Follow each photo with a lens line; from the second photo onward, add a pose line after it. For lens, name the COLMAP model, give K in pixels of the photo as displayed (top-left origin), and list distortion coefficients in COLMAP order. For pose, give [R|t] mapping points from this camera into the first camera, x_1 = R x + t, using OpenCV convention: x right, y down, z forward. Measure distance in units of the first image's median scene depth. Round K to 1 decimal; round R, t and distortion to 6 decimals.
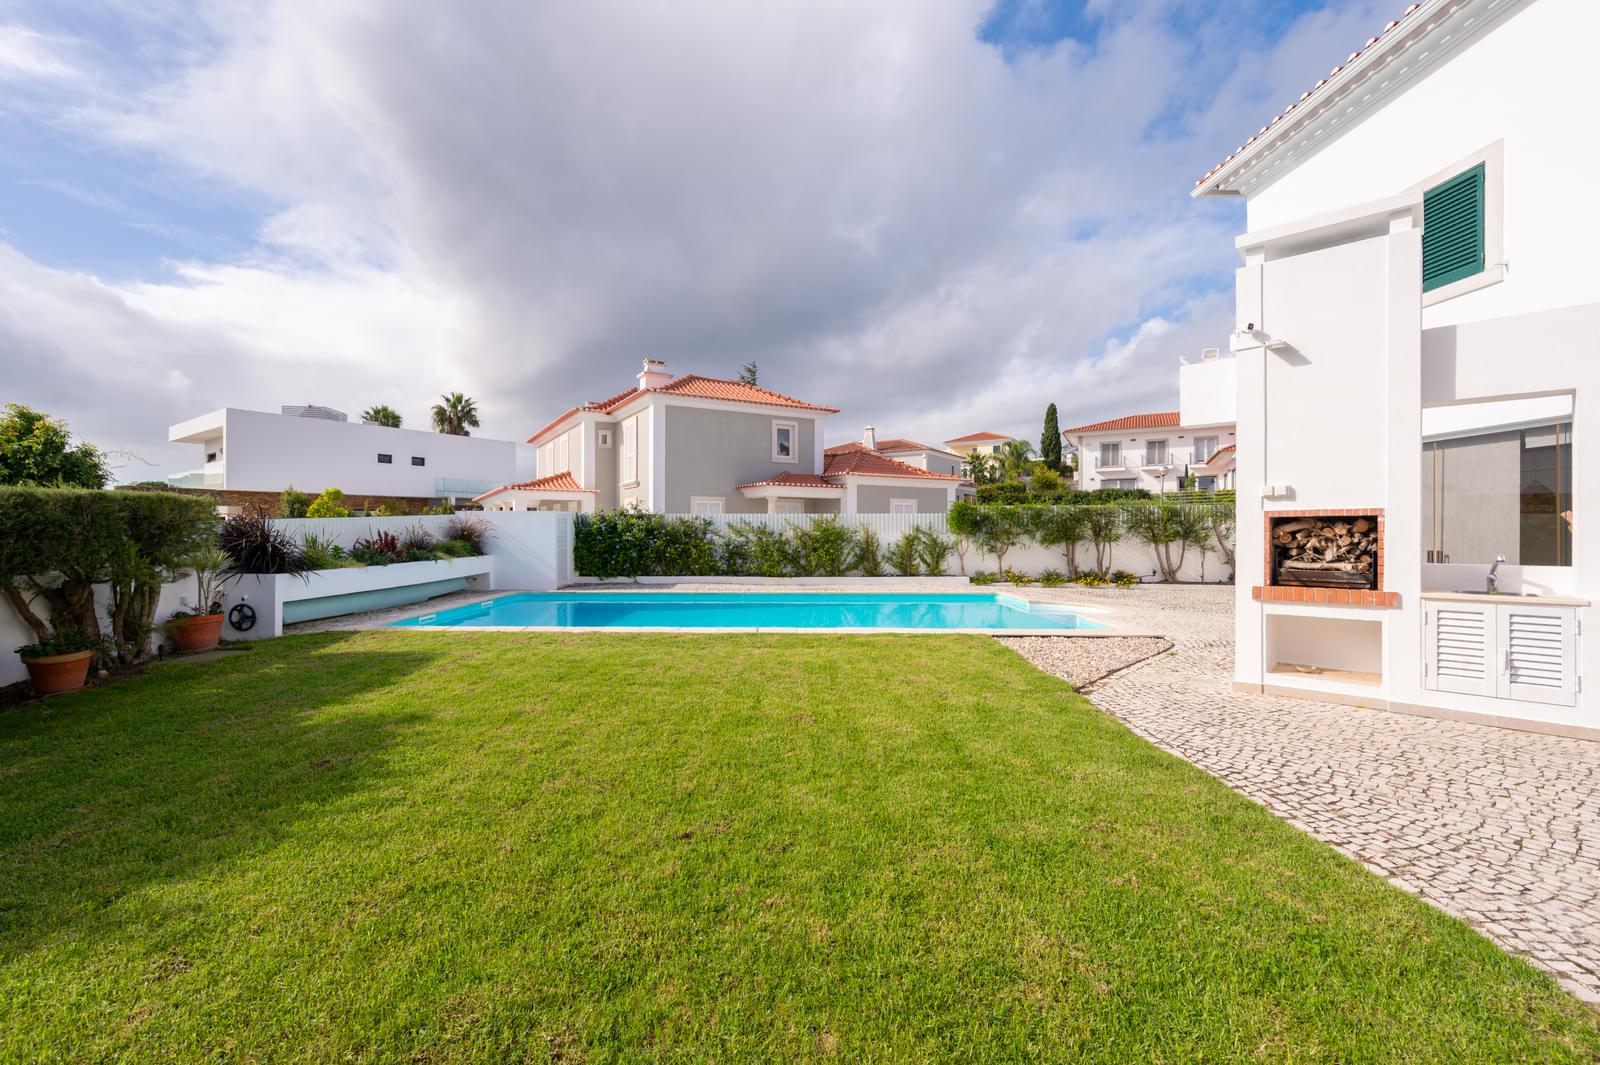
lens RADIAL K [[623.3, 0, 786.6], [0, 623.3, 532.9], [0, 0, 1]] dist [-0.005751, 0.000400]
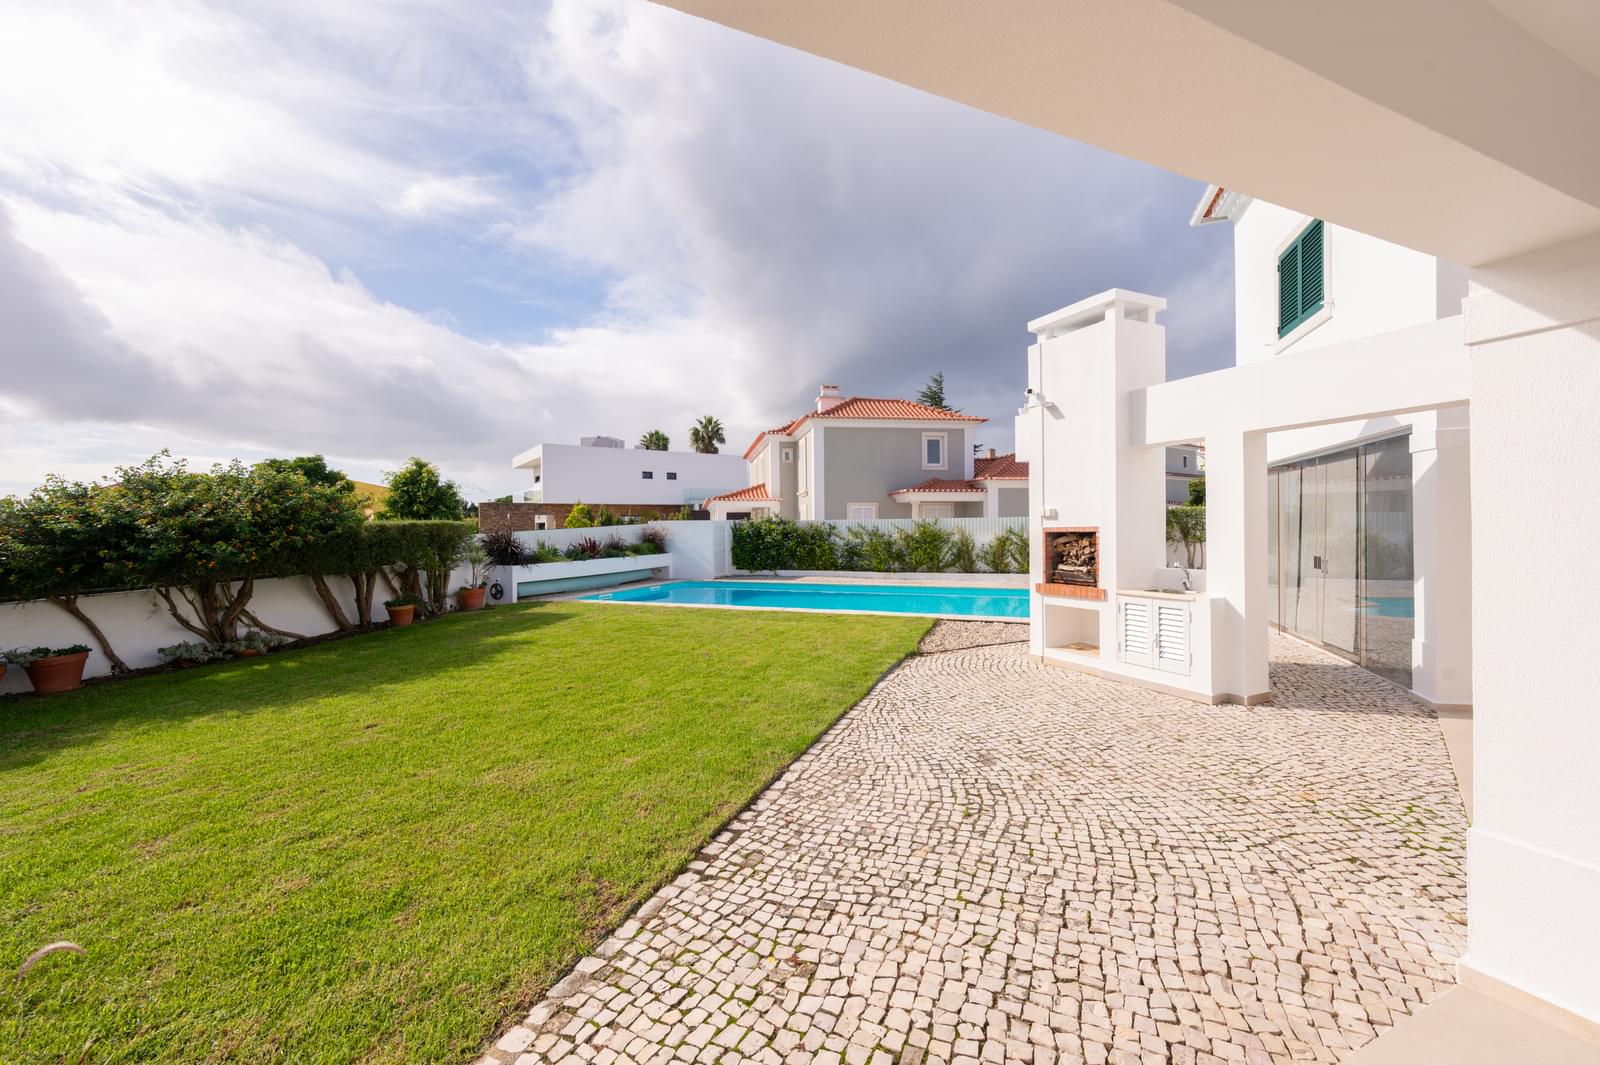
lens RADIAL K [[623.3, 0, 846.3], [0, 623.3, 527.5], [0, 0, 1]] dist [-0.005751, 0.000400]
pose [[0.947385, -0.008508, -0.319982, 0.293844], [0.008324, 0.999963, -0.001943, -0.012968], [0.319987, -0.000822, 0.947422, -0.151429]]
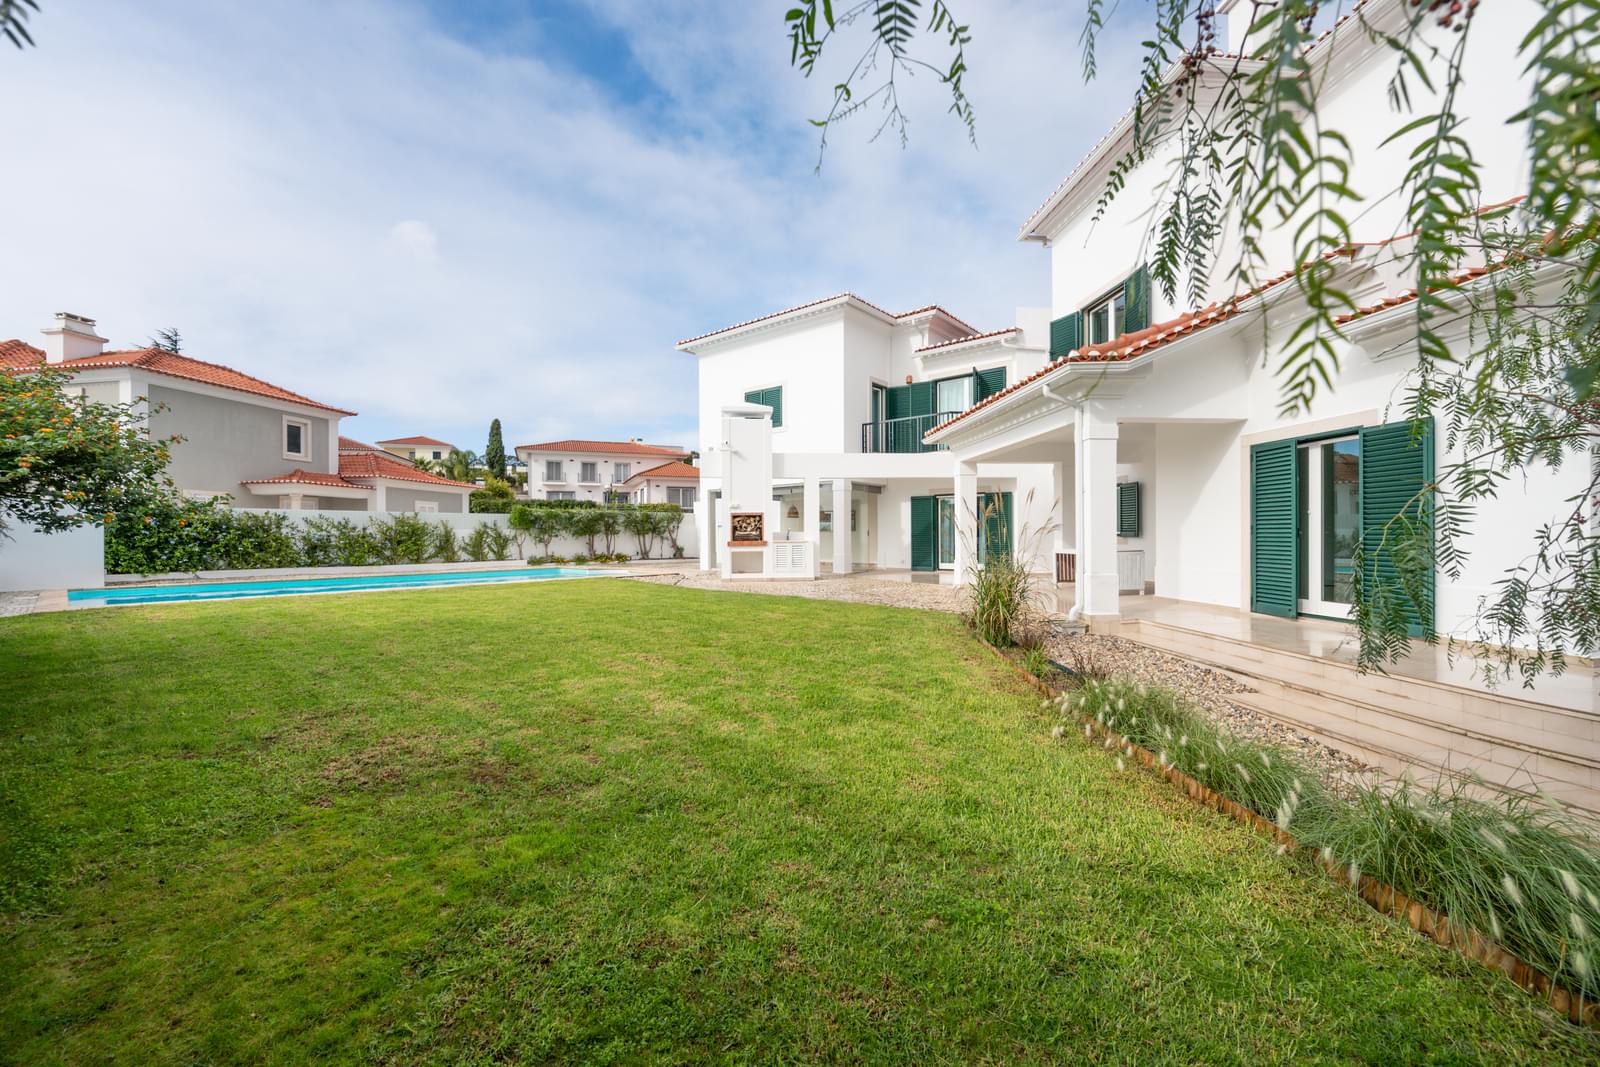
lens RADIAL K [[623.3, 0, 799.5], [0, 623.3, 537.5], [0, 0, 1]] dist [-0.005751, 0.000400]
pose [[0.612995, -0.005879, 0.790065, -0.416698], [0.011651, 0.999931, -0.001599, 0.028724], [-0.790001, 0.010185, 0.613021, -0.310097]]
